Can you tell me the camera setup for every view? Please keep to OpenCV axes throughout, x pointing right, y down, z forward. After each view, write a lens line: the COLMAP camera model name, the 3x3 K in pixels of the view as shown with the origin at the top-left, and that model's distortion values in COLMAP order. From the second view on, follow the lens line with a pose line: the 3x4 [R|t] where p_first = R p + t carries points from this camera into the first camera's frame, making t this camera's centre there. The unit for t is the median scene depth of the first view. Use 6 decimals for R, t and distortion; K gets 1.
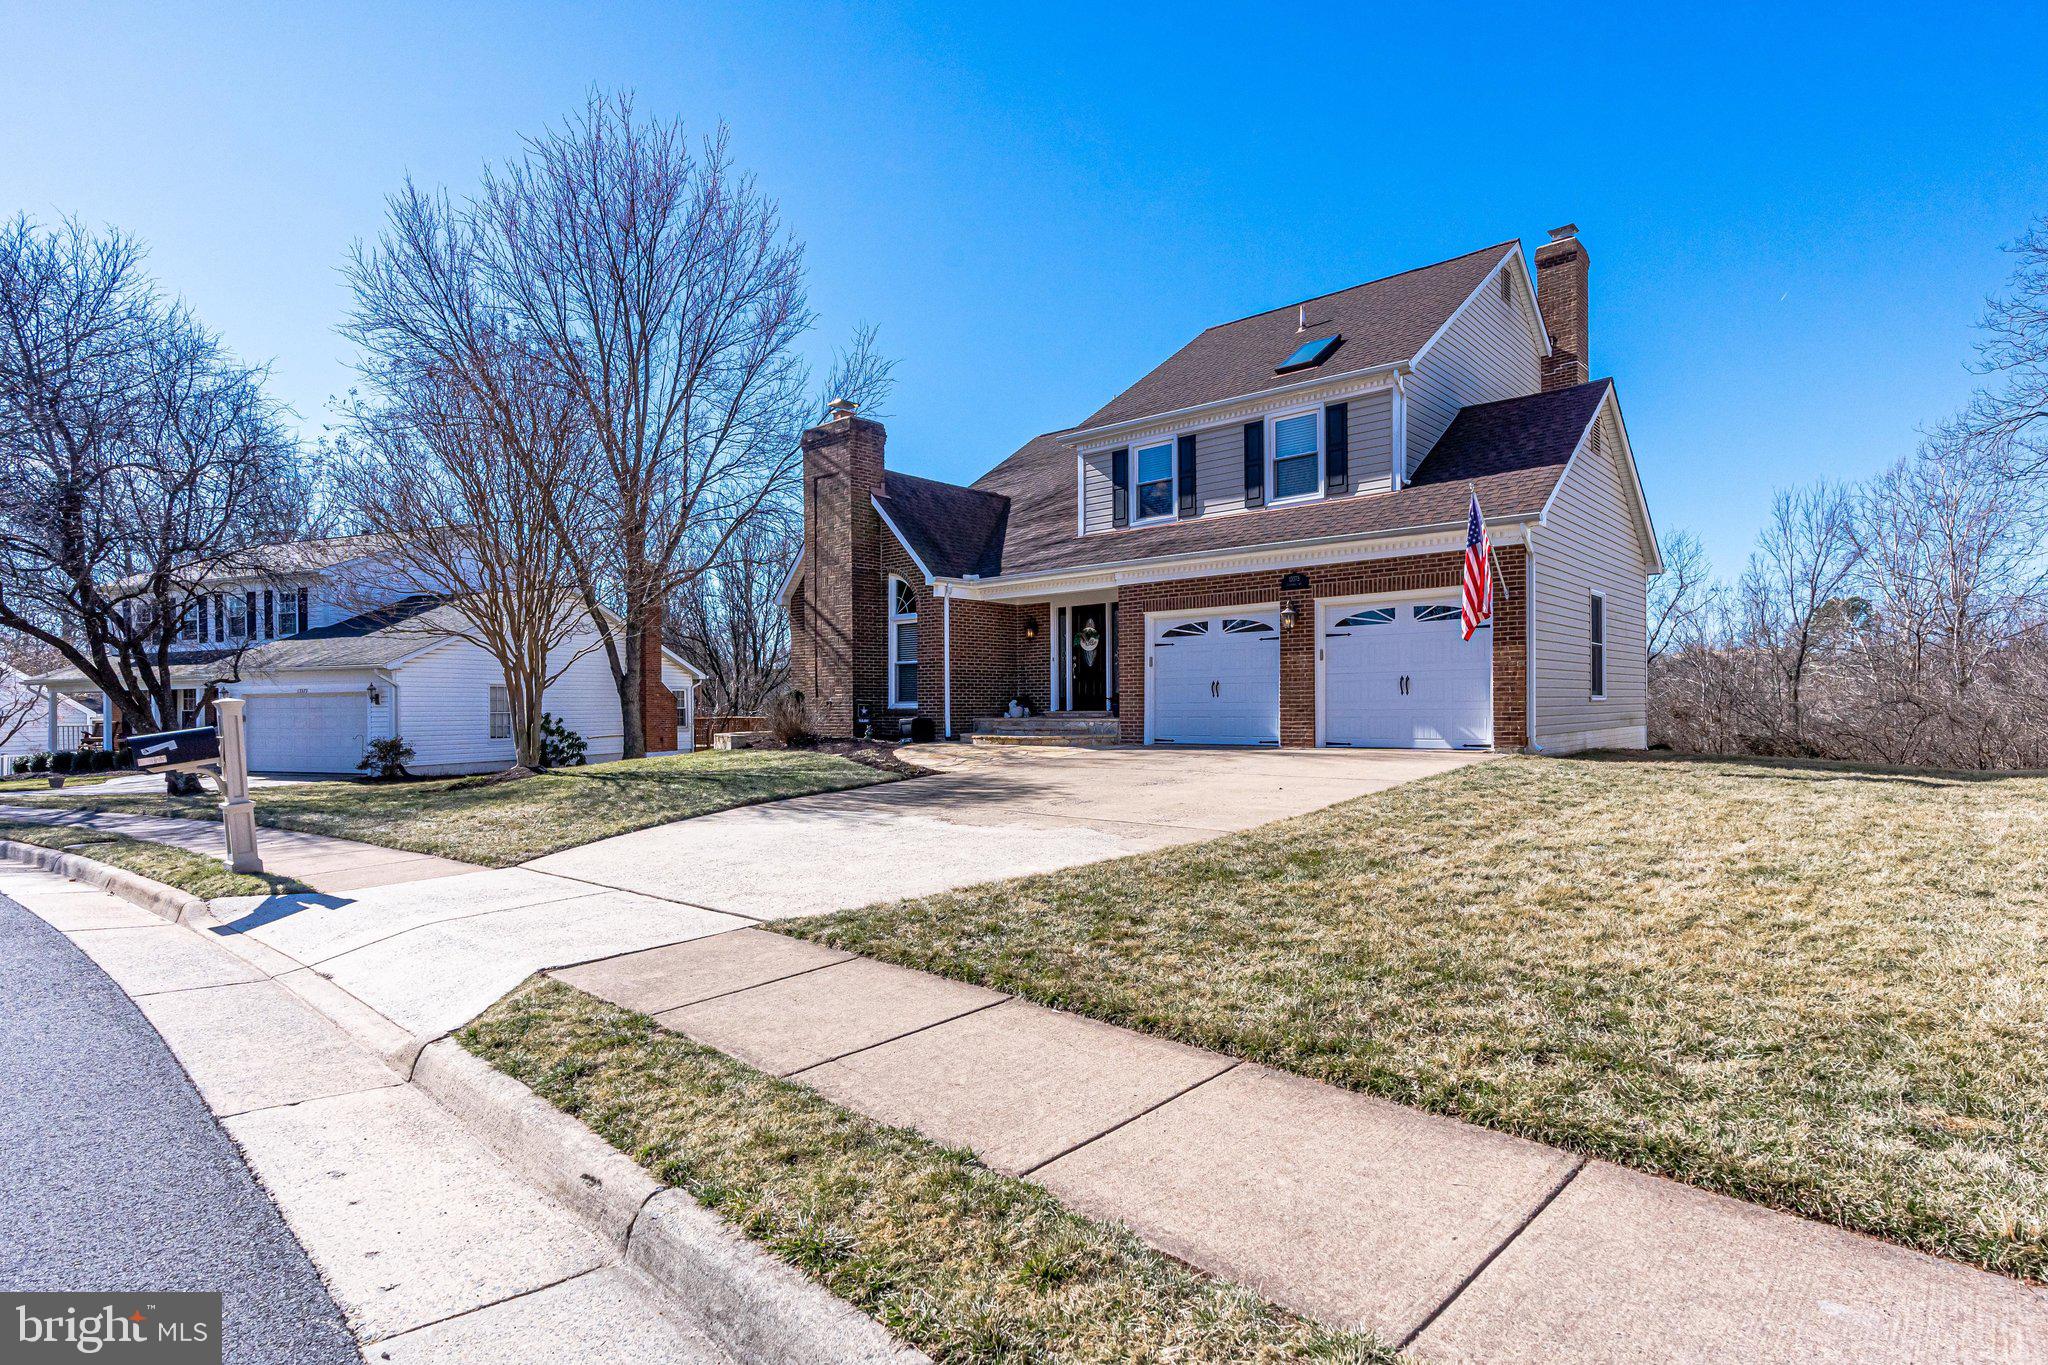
lens RADIAL K [[1068.8, 0, 1068.6], [0, 1068.8, 637.9], [0, 0, 1]] dist [-0.001002, -0.000020]
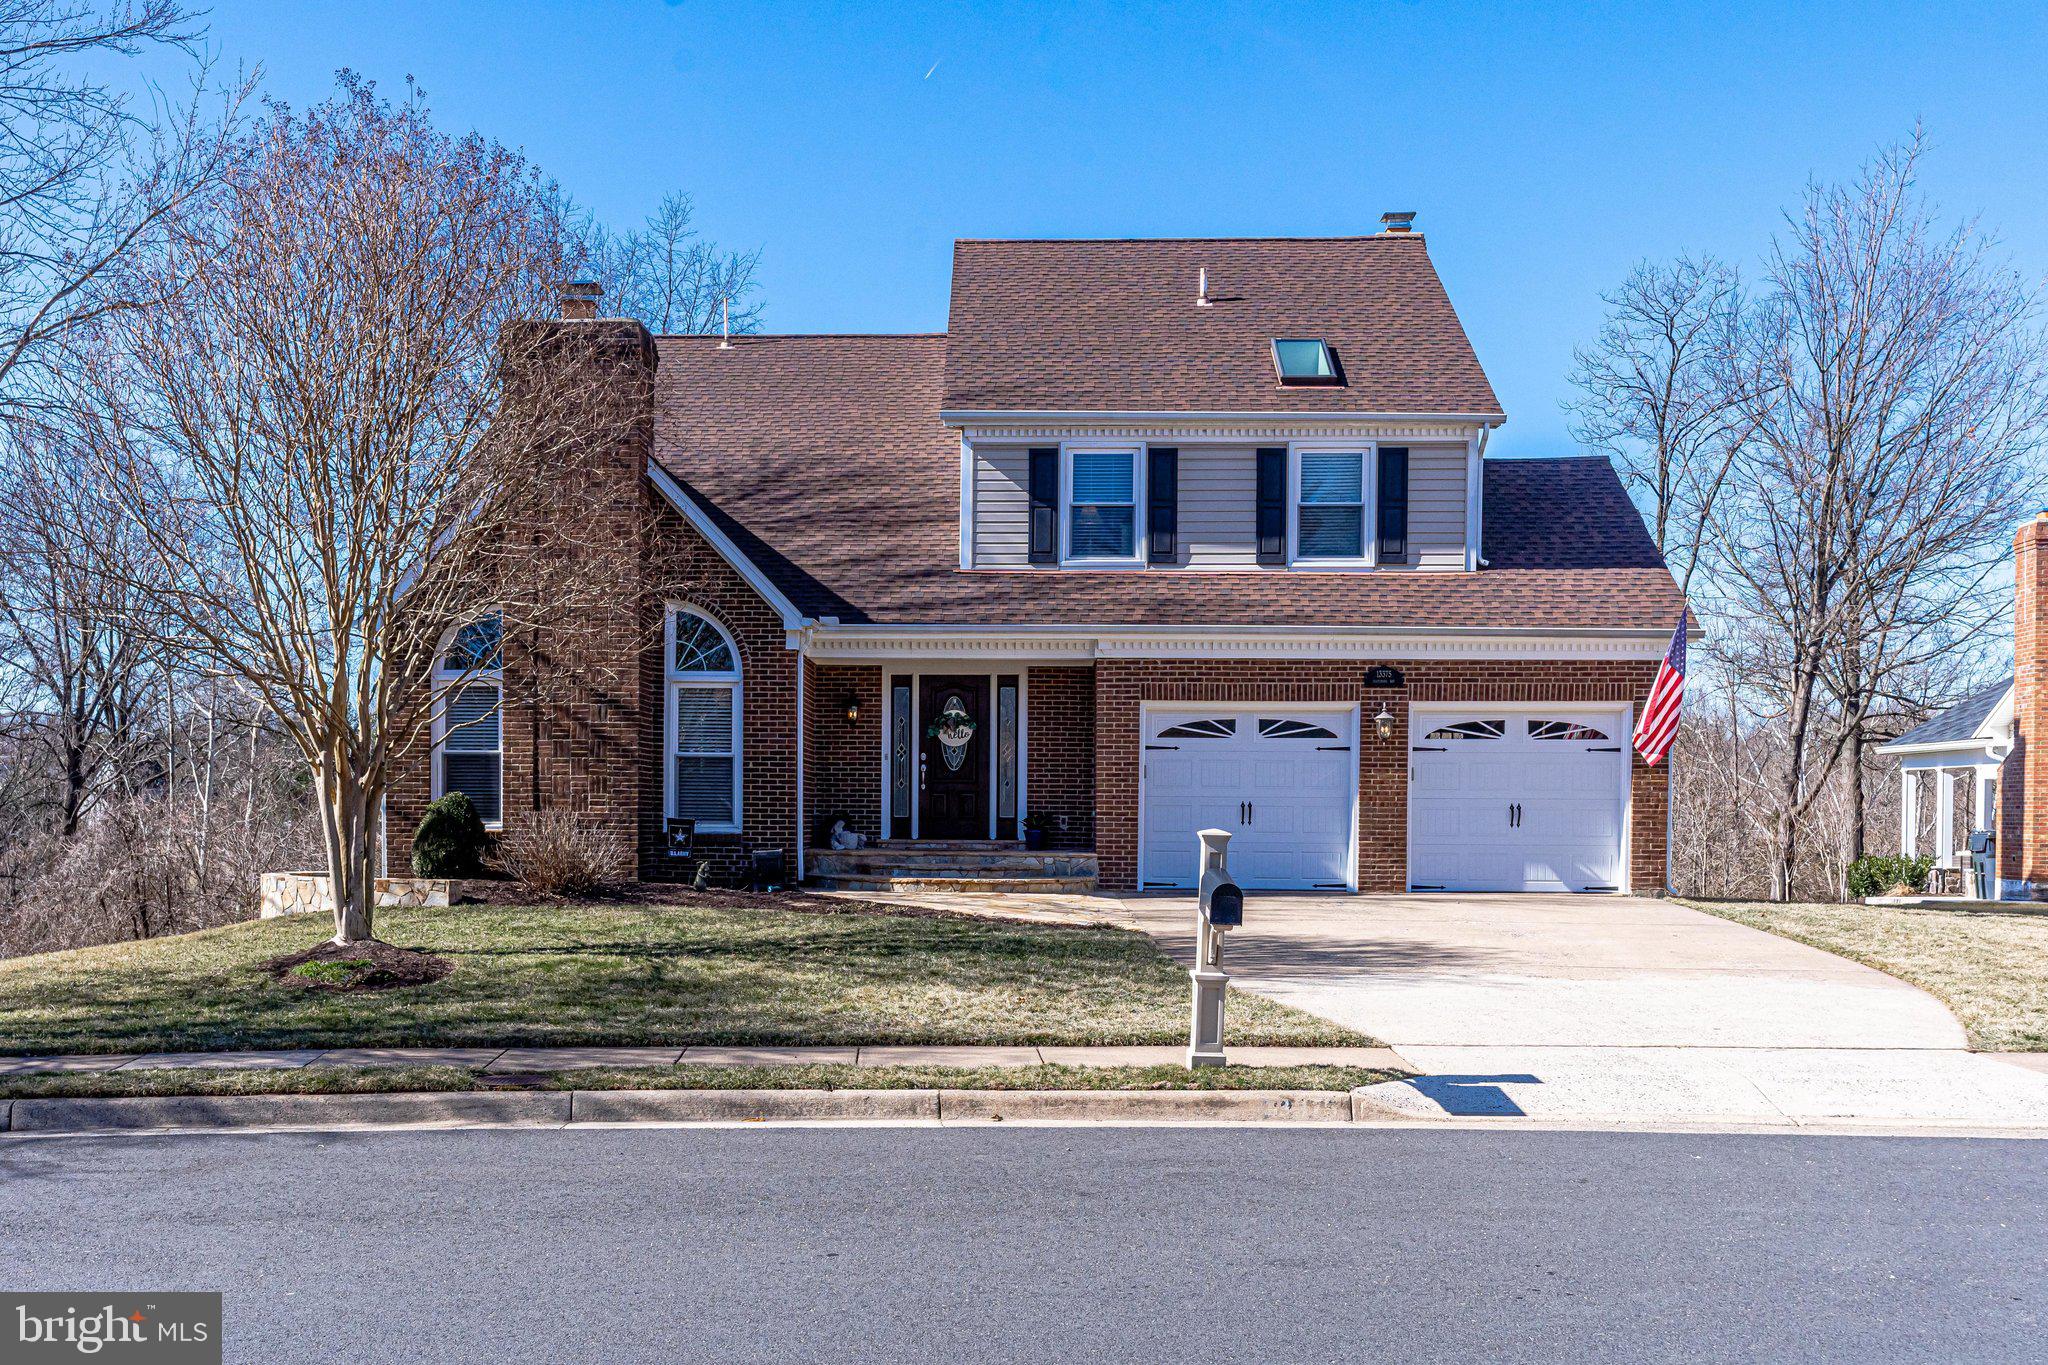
lens RADIAL K [[2072.2, 0, 1022.1], [0, 2072.2, 692.3], [0, 0, 1]] dist [0.009235, 0.000000]
pose [[0.771370, 0.049776, 0.634437, -0.848963], [-0.055608, 0.998395, -0.010721, -0.010531], [-0.633952, -0.027010, 0.772900, 0.008590]]
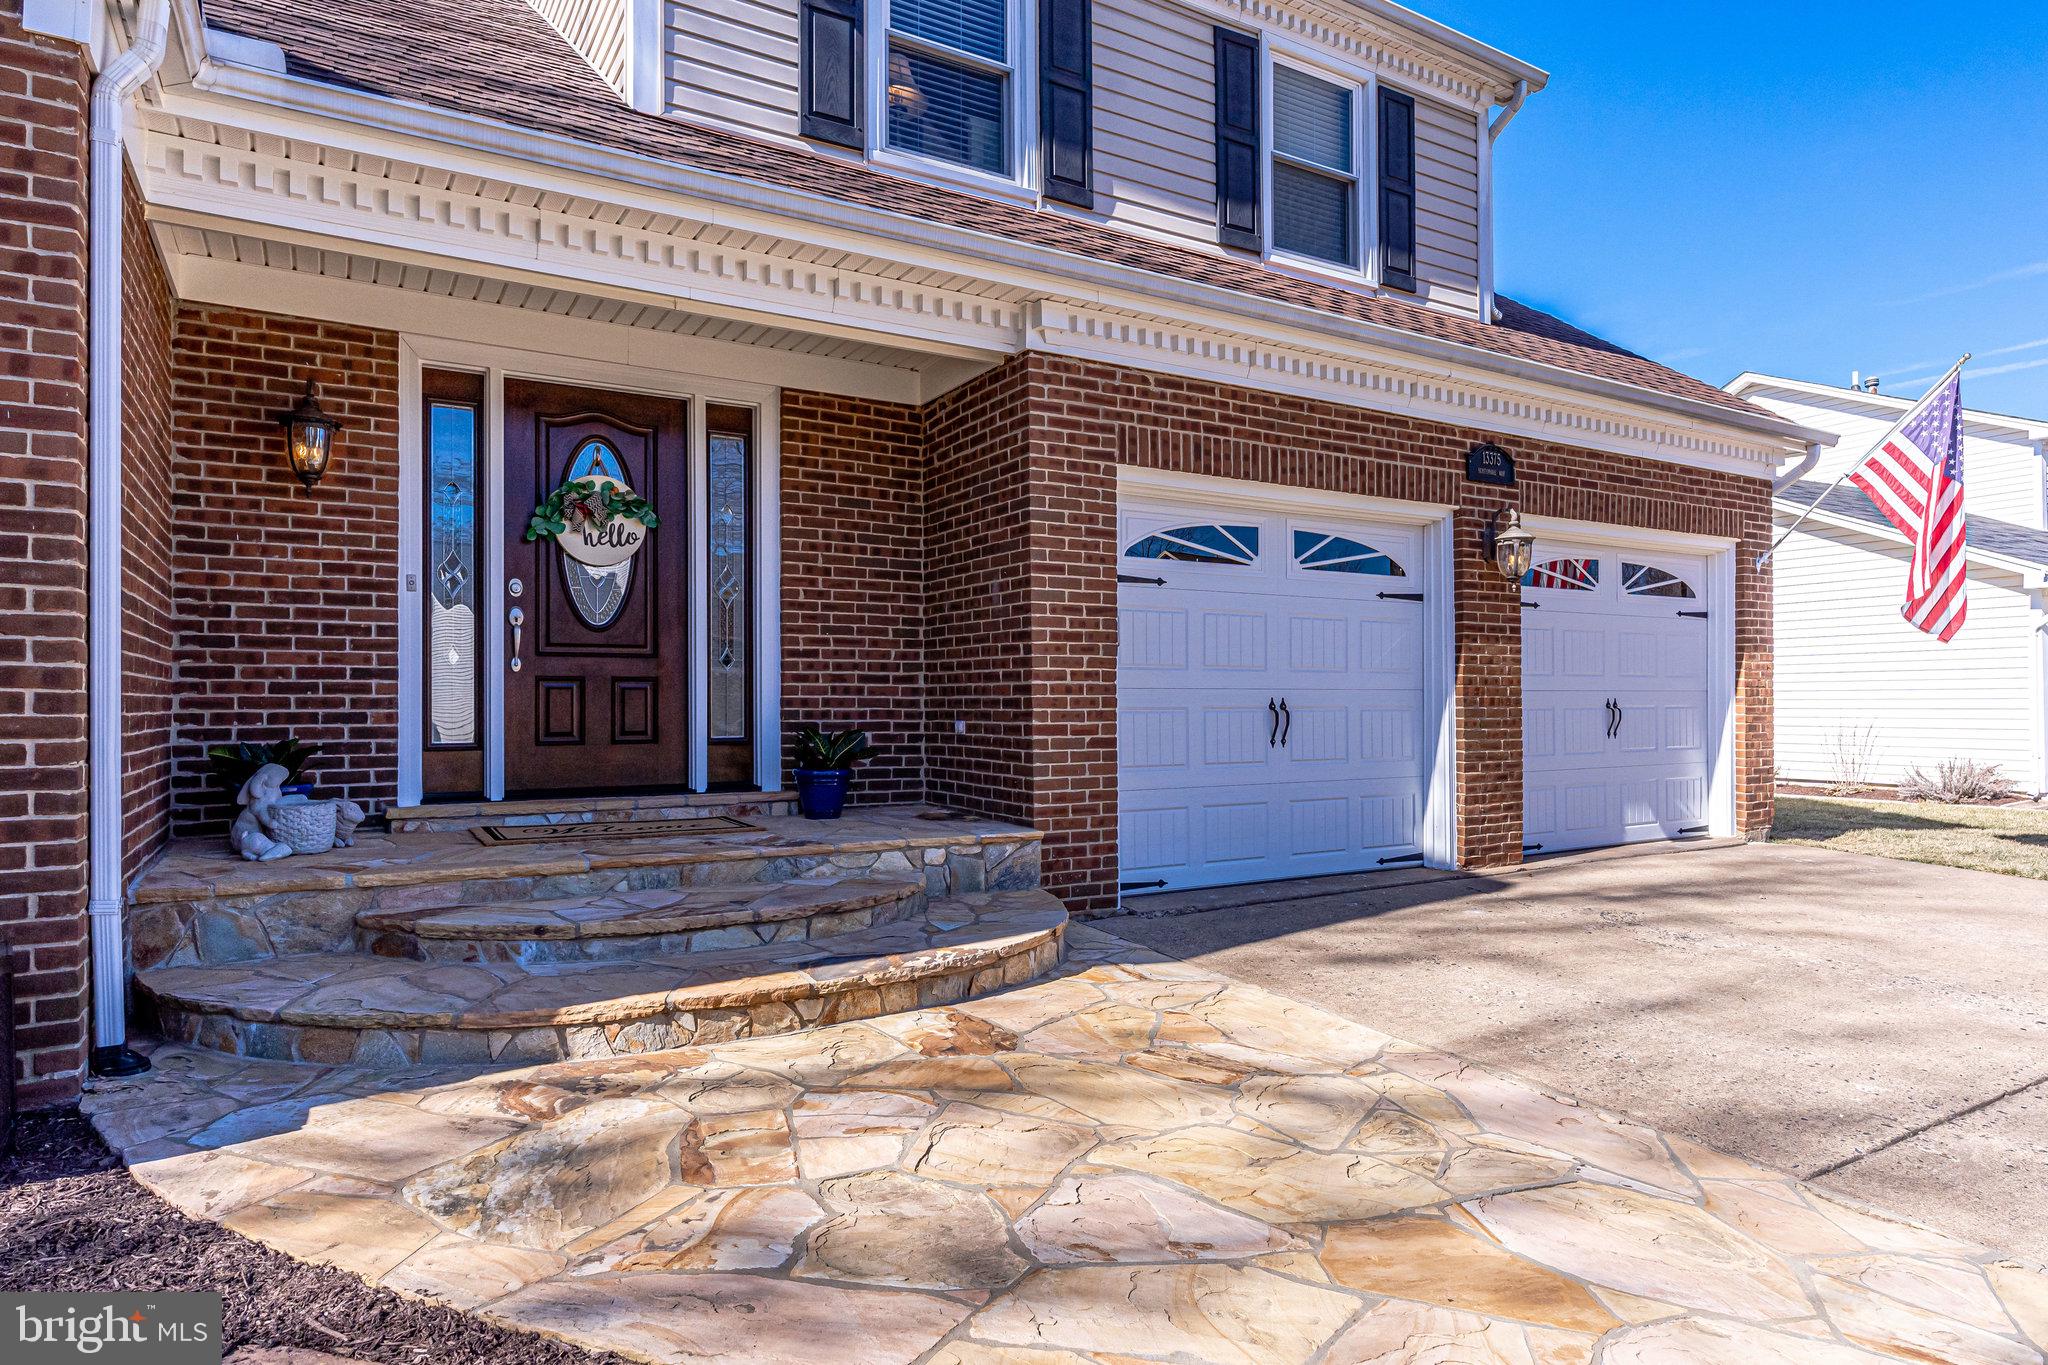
lens RADIAL K [[1162.8, 0, 1031.0], [0, 1162.8, 671.9], [0, 0, 1]] dist [0.000103, -0.000040]
pose [[0.330893, 0.034205, 0.943048, -0.242278], [-0.064046, 0.997853, -0.013720, 0.040195], [-0.941493, -0.055858, 0.332373, 0.917661]]
